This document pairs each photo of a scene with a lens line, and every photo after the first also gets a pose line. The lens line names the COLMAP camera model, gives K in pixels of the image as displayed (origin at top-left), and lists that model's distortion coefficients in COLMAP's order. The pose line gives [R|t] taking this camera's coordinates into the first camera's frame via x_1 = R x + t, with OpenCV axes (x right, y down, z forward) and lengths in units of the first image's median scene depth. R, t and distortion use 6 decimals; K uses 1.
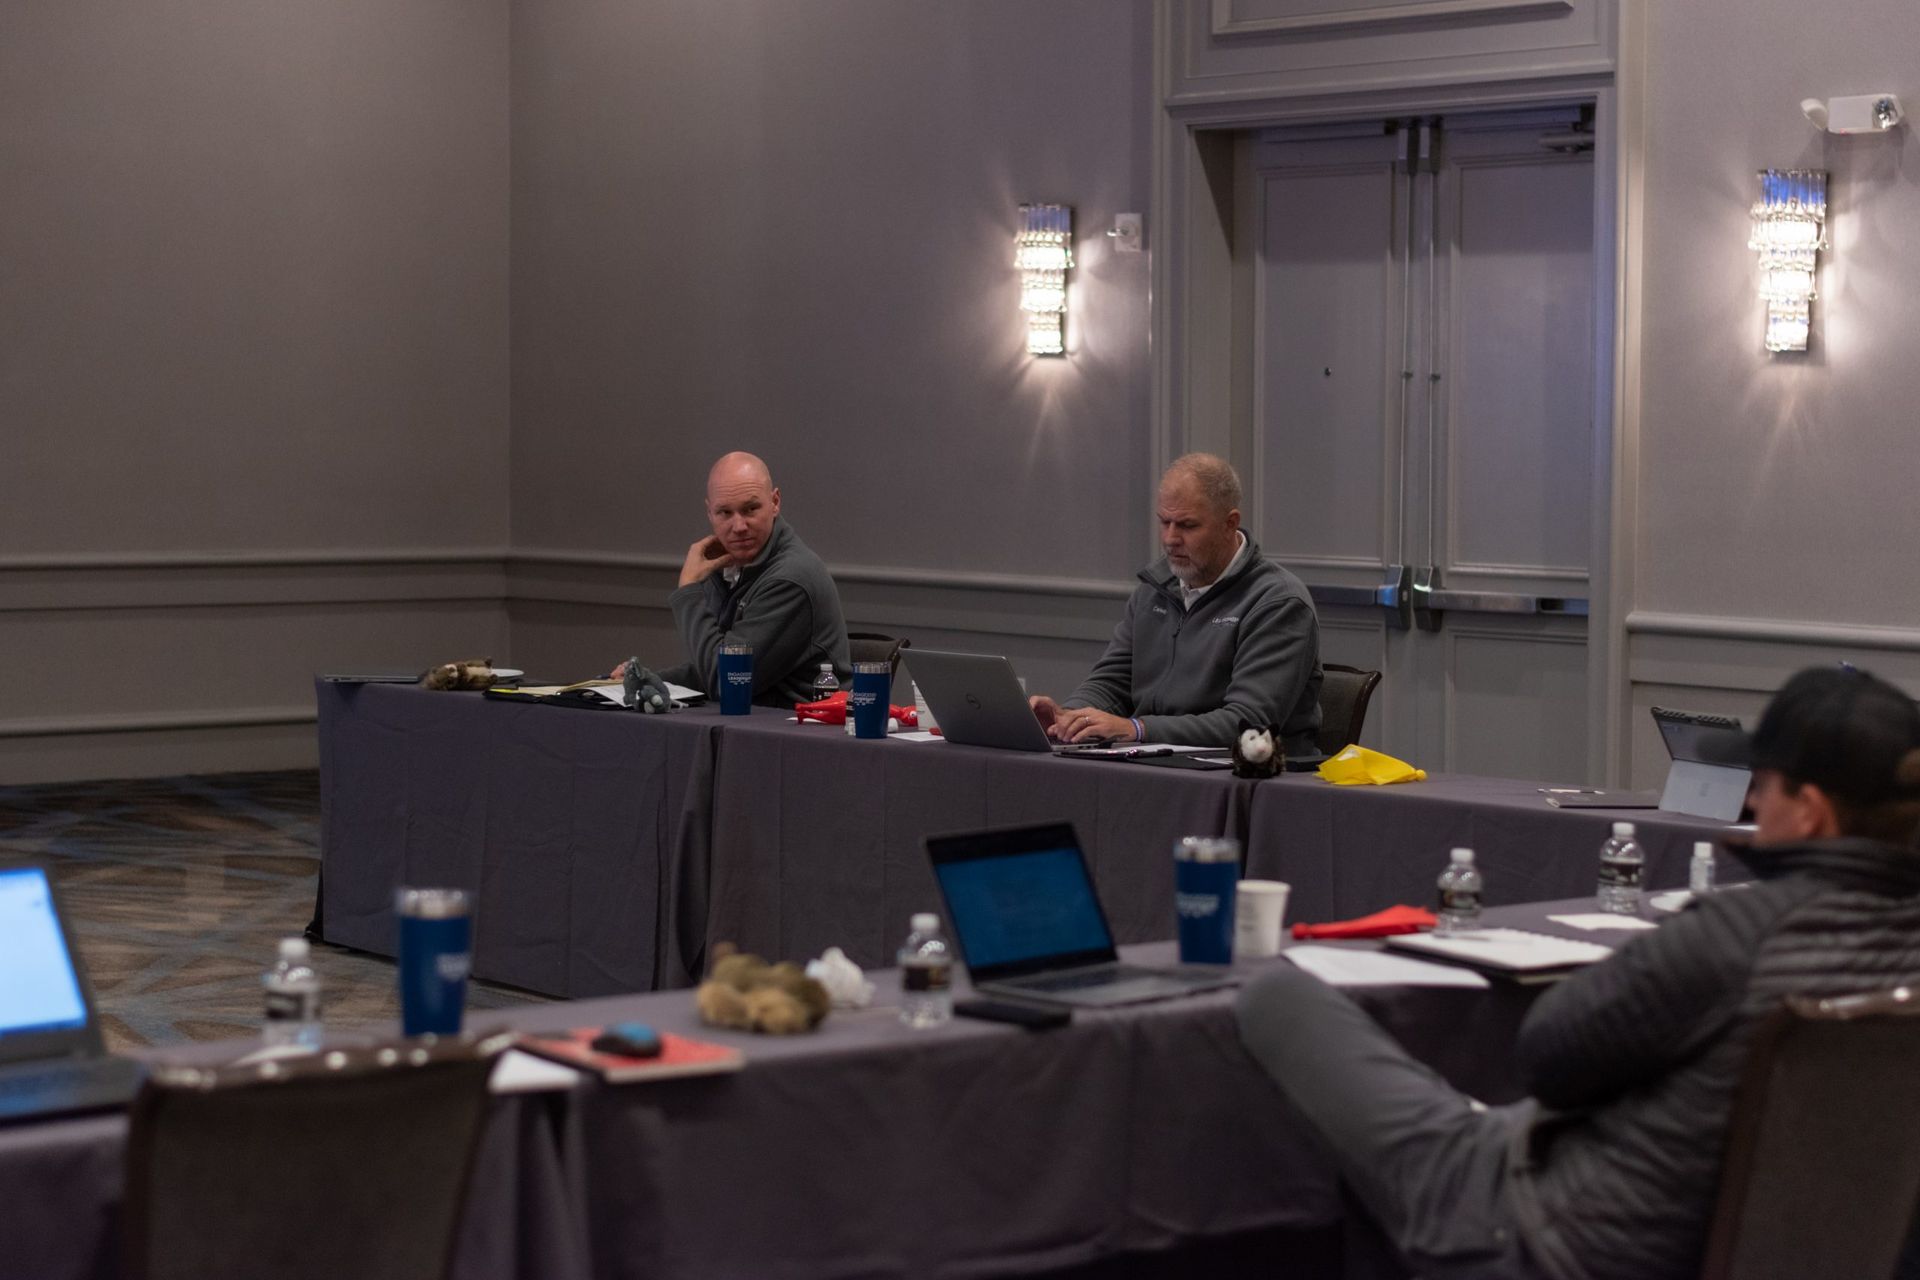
lens RADIAL K [[4813.6, 0, 958.2], [0, 4813.6, 653.6], [0, 0, 1]] dist [0.002280, 0.000000]
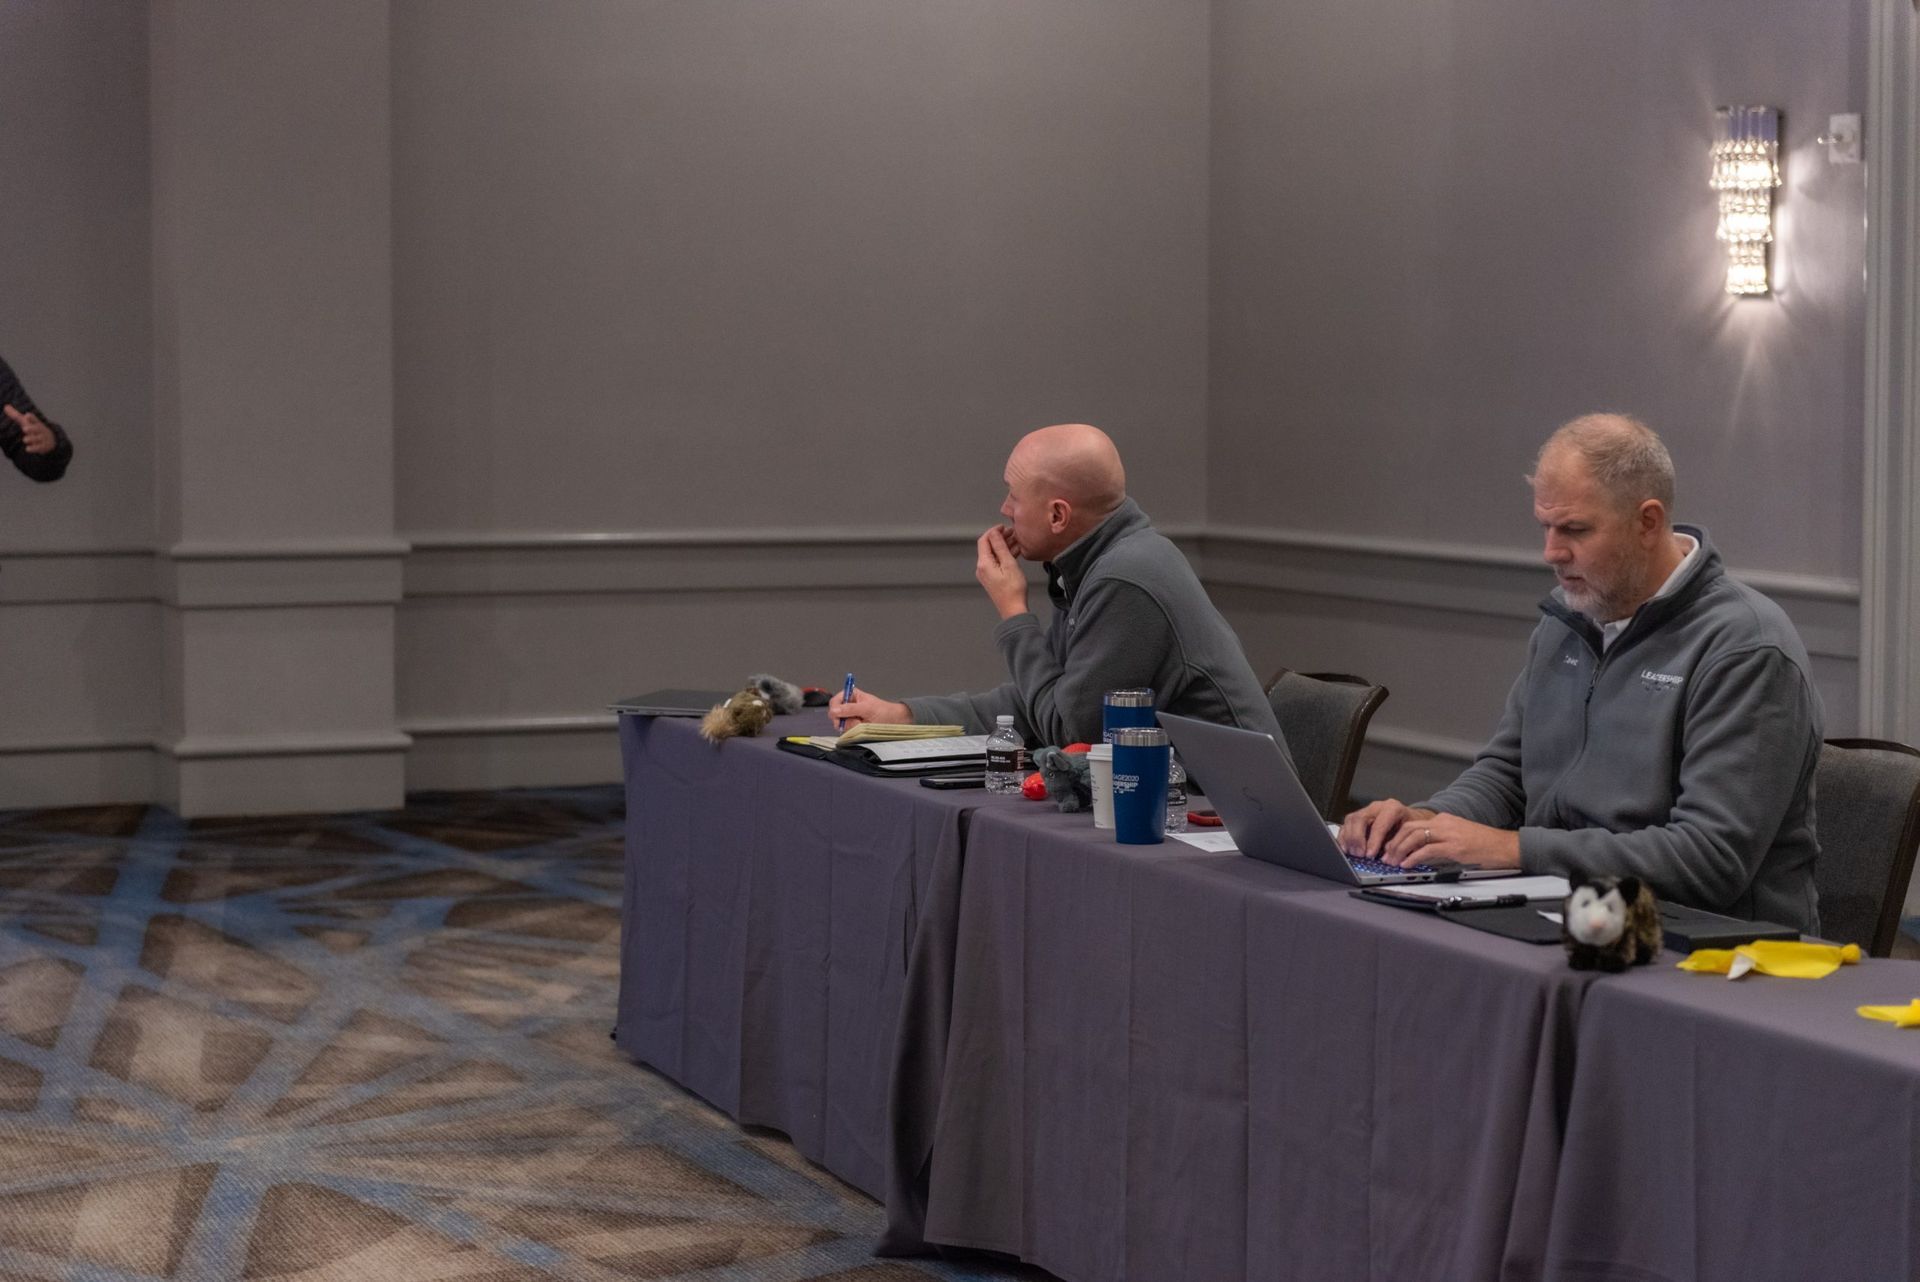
lens RADIAL K [[3943.7, 0, 963.8], [0, 3943.7, 624.6], [0, 0, 1]] dist [0.034467, 0.000000]
pose [[0.957620, 0.014006, -0.287693, 0.083711], [-0.010978, 0.999866, 0.012135, -0.013694], [0.287825, -0.008462, 0.957646, 0.330915]]
